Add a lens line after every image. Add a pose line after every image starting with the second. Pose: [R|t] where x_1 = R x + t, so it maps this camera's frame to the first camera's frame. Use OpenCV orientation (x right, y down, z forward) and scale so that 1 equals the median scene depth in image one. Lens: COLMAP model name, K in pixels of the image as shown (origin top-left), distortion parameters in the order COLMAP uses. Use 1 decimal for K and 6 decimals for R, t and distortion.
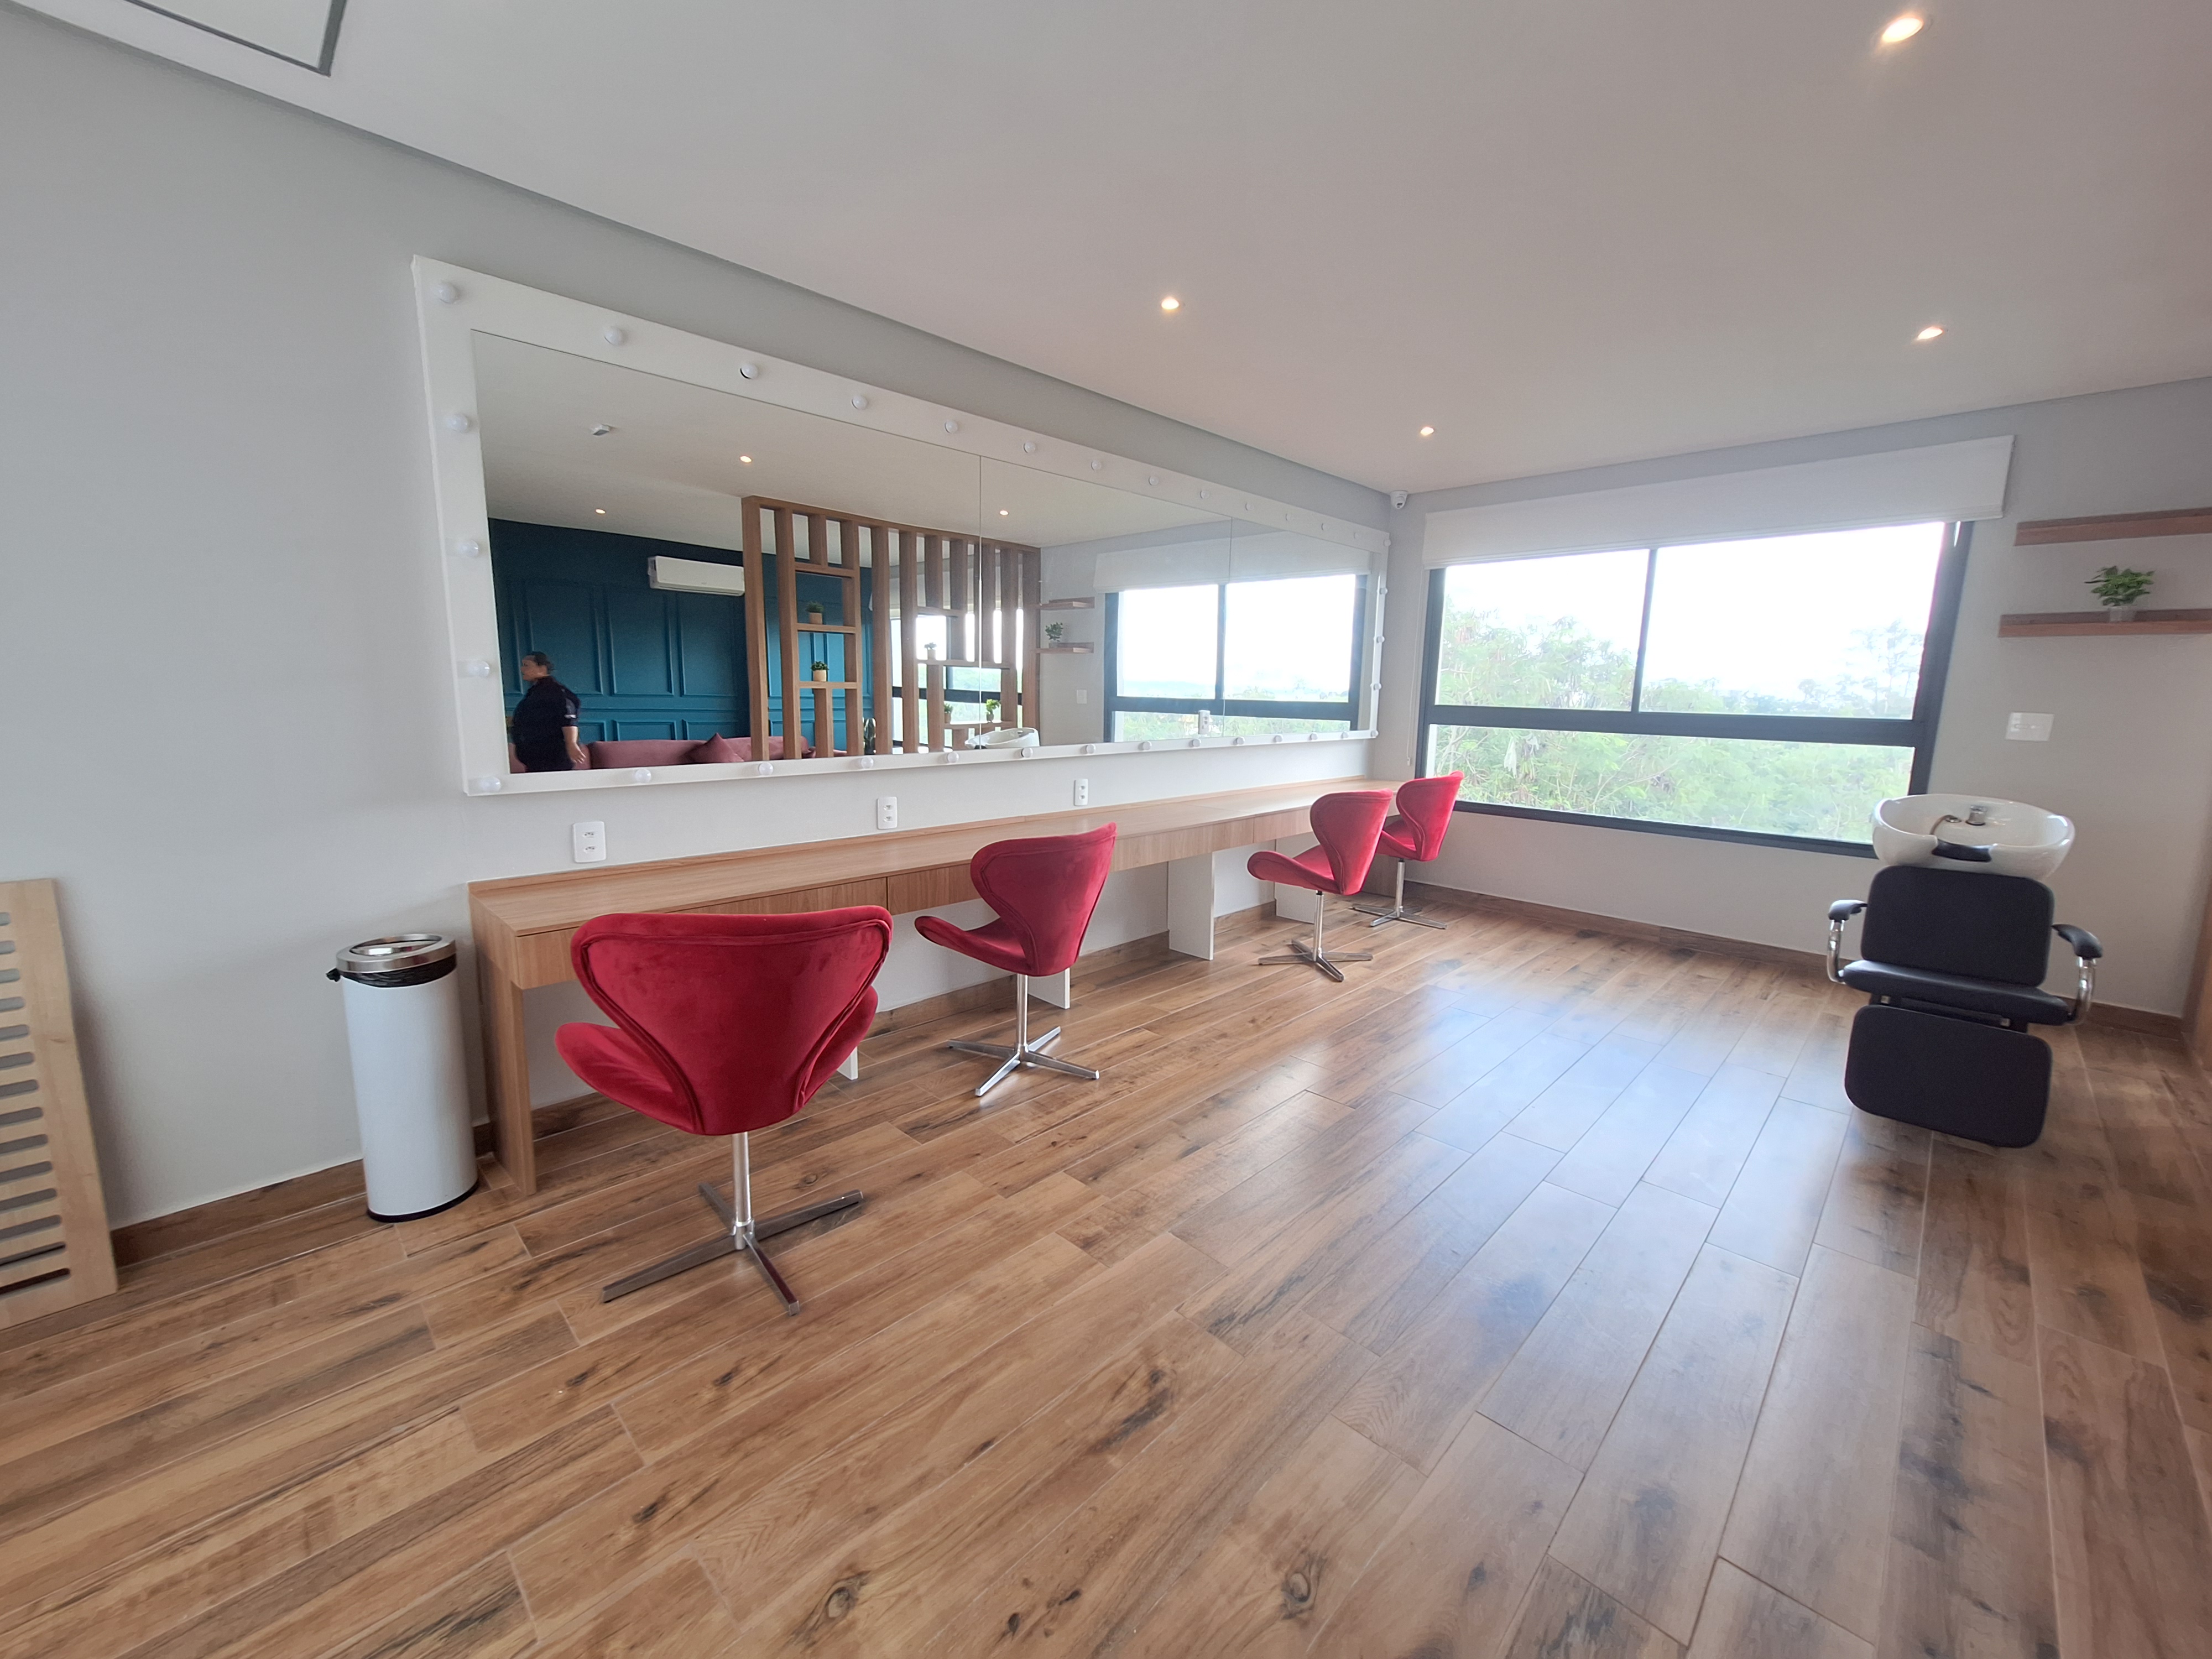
lens RADIAL K [[884.1, 0, 1103.1], [0, 884.1, 824.9], [0, 0, 1]] dist [-0.000042, 0.000439]
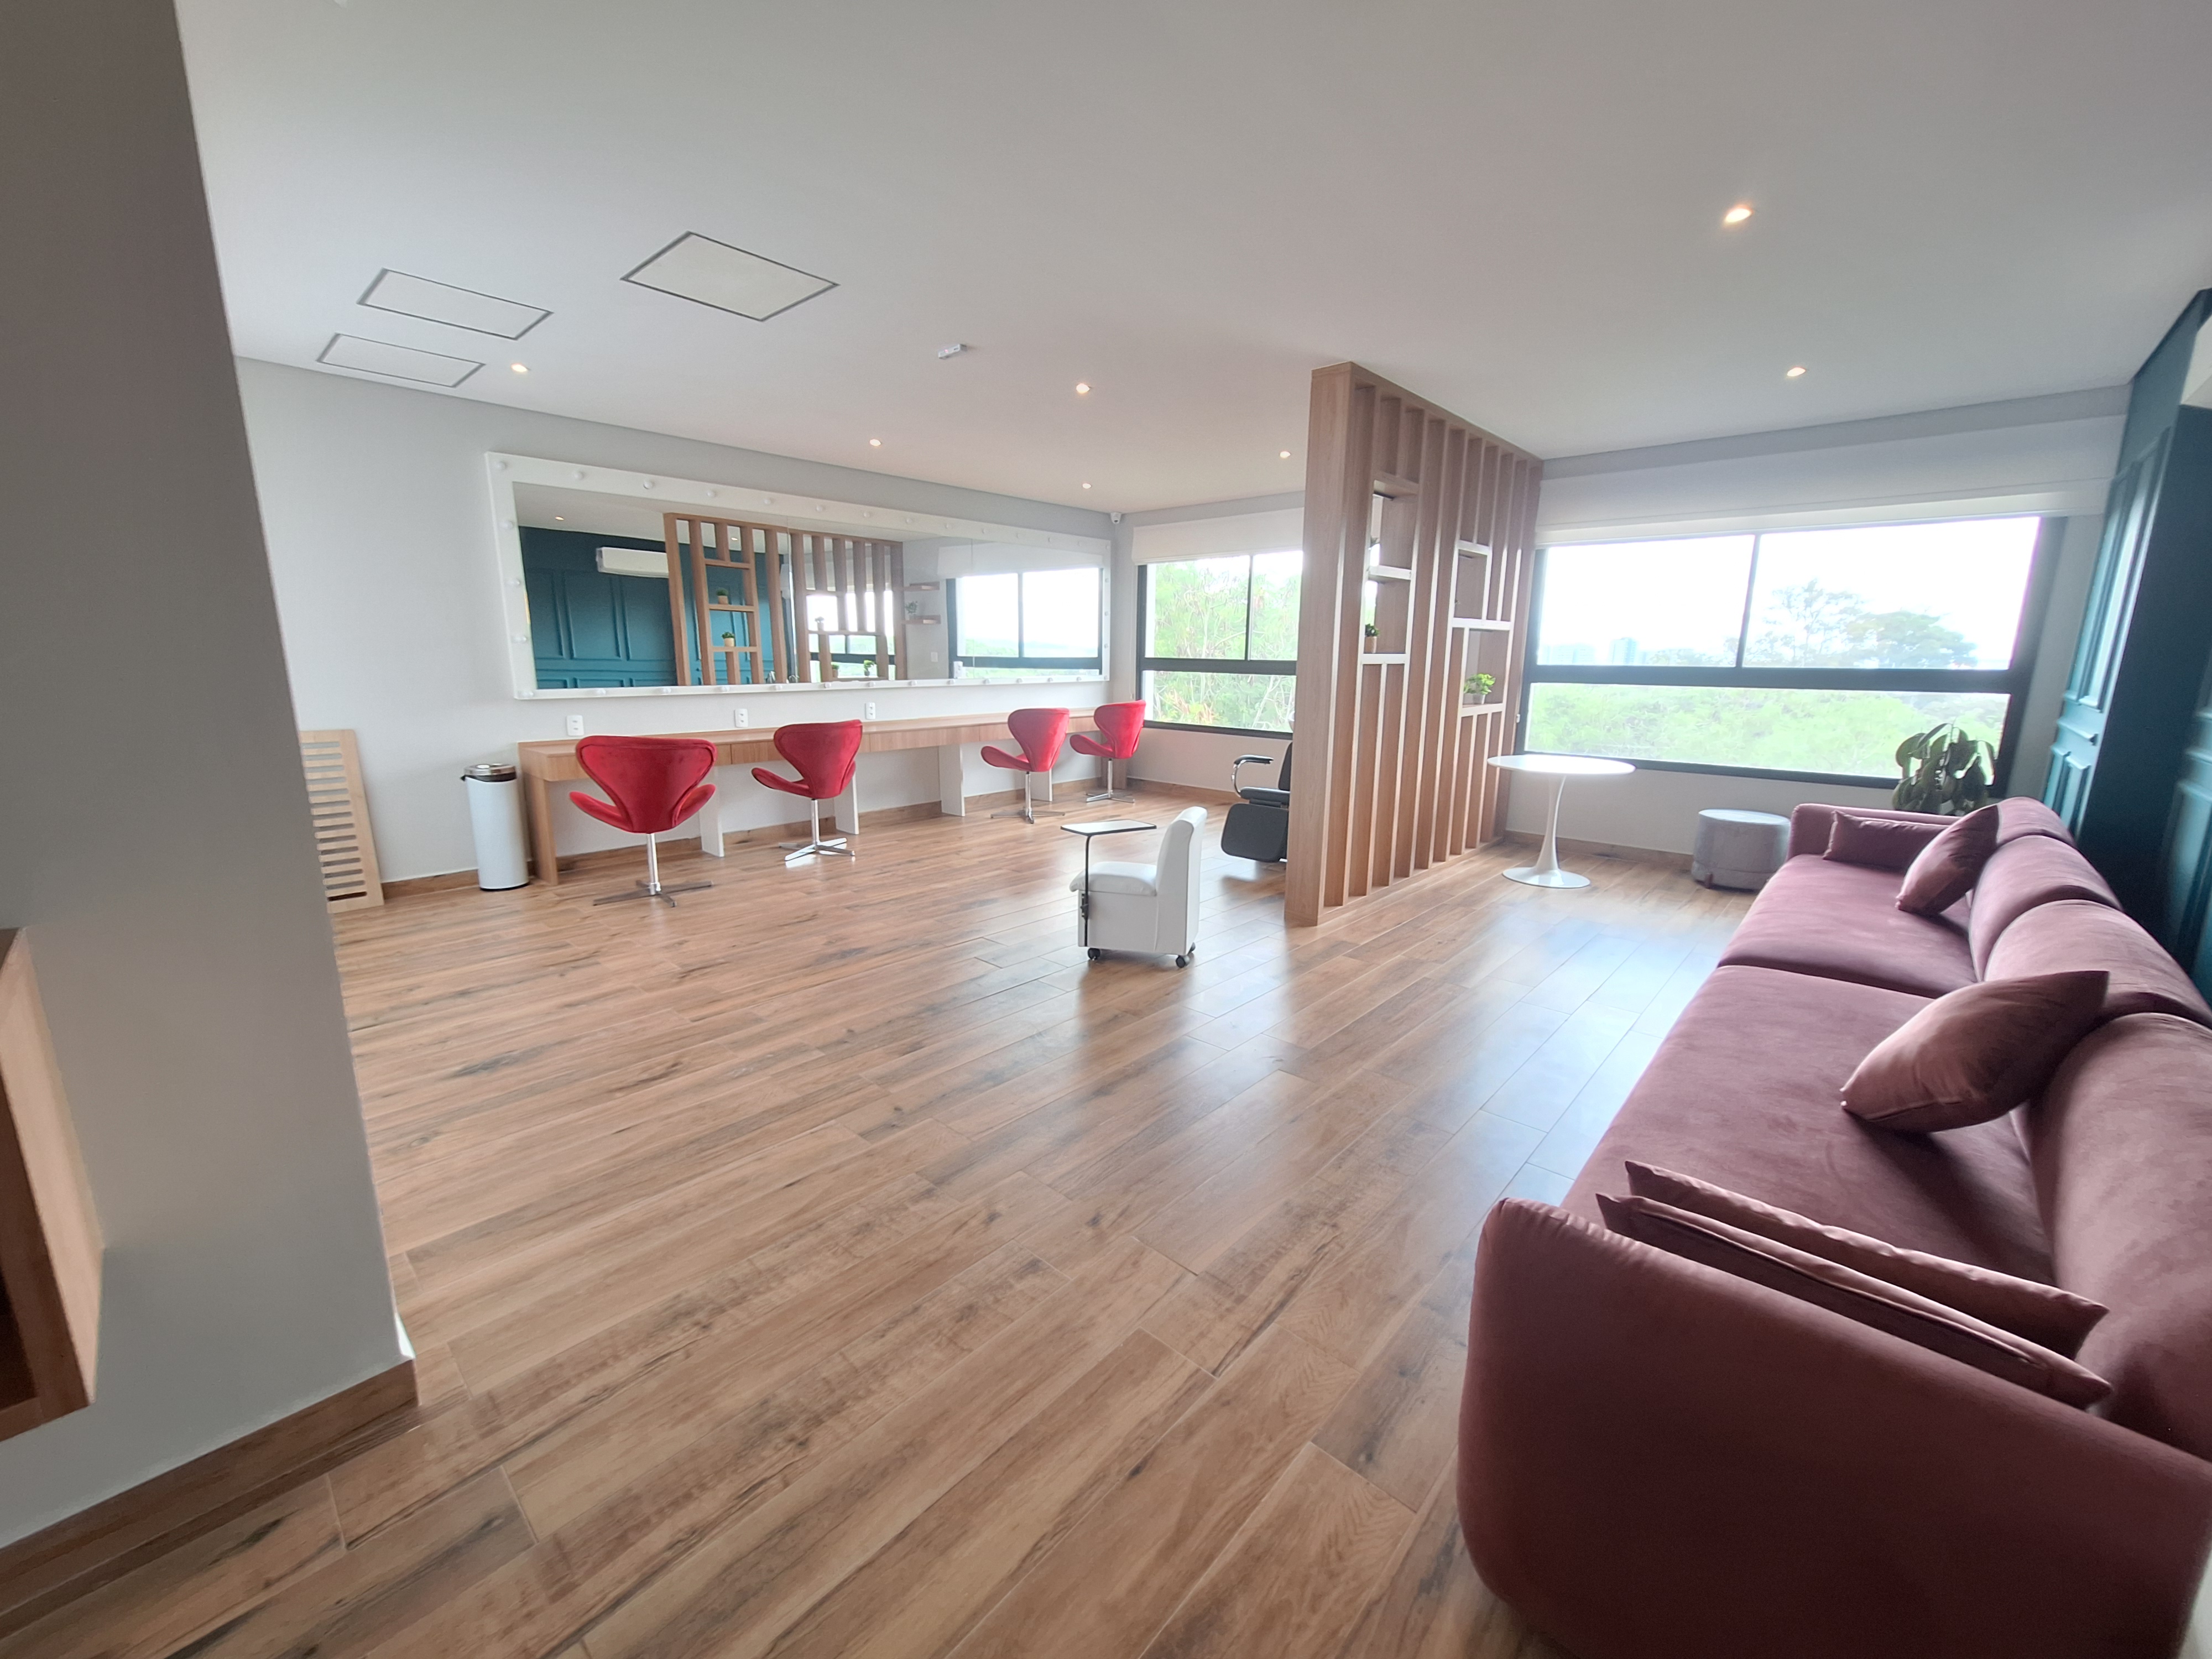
lens RADIAL K [[884.1, 0, 1108.0], [0, 884.1, 832.9], [0, 0, 1]] dist [-0.000042, 0.000439]
pose [[0.998965, -0.019761, 0.040974, 0.198005], [0.017870, 0.998781, 0.046009, 0.070251], [-0.041833, -0.045229, 0.998100, -0.389035]]
